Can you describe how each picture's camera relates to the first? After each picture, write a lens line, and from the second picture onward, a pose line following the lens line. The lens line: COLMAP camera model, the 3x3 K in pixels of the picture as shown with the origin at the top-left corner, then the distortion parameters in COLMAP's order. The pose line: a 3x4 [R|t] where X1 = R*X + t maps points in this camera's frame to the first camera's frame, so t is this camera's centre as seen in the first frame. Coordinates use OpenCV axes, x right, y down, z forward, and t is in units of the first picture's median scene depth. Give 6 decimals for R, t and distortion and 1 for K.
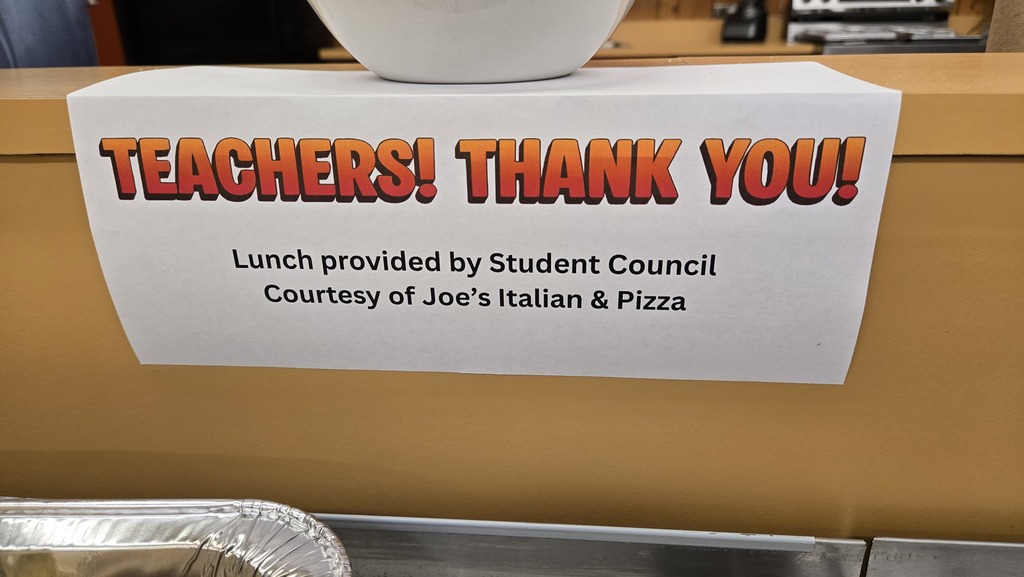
lens RADIAL K [[691.1, 0, 512.0], [0, 691.1, 288.5], [0, 0, 1]] dist [0.066153, -0.057577]
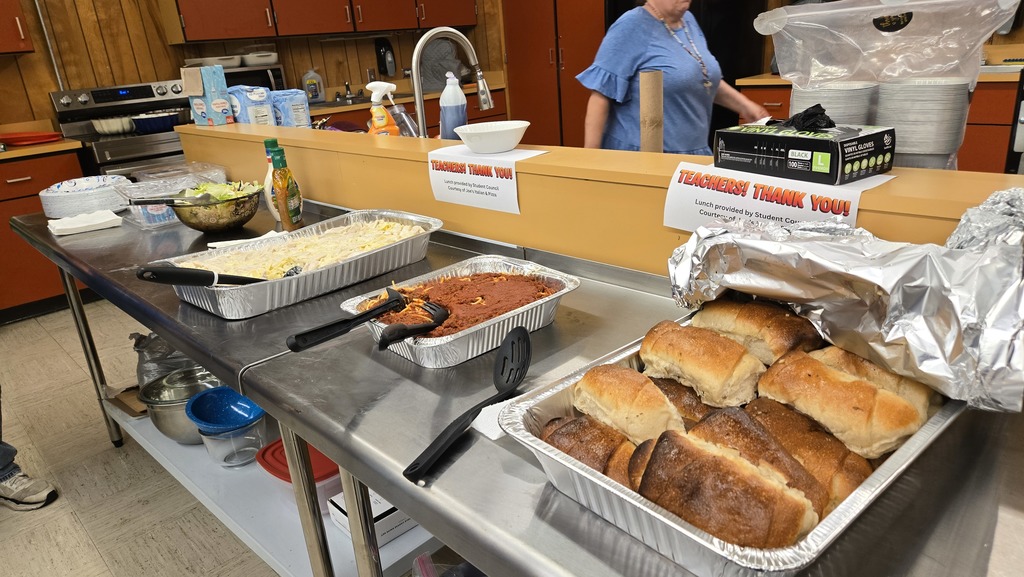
lens RADIAL K [[691.1, 0, 512.0], [0, 691.1, 288.5], [0, 0, 1]] dist [0.066153, -0.057577]
pose [[0.755096, 0.184963, -0.628983, 4.034464], [-0.183587, 0.980650, 0.067981, 0.358800], [0.629386, 0.064141, 0.774441, -3.239534]]
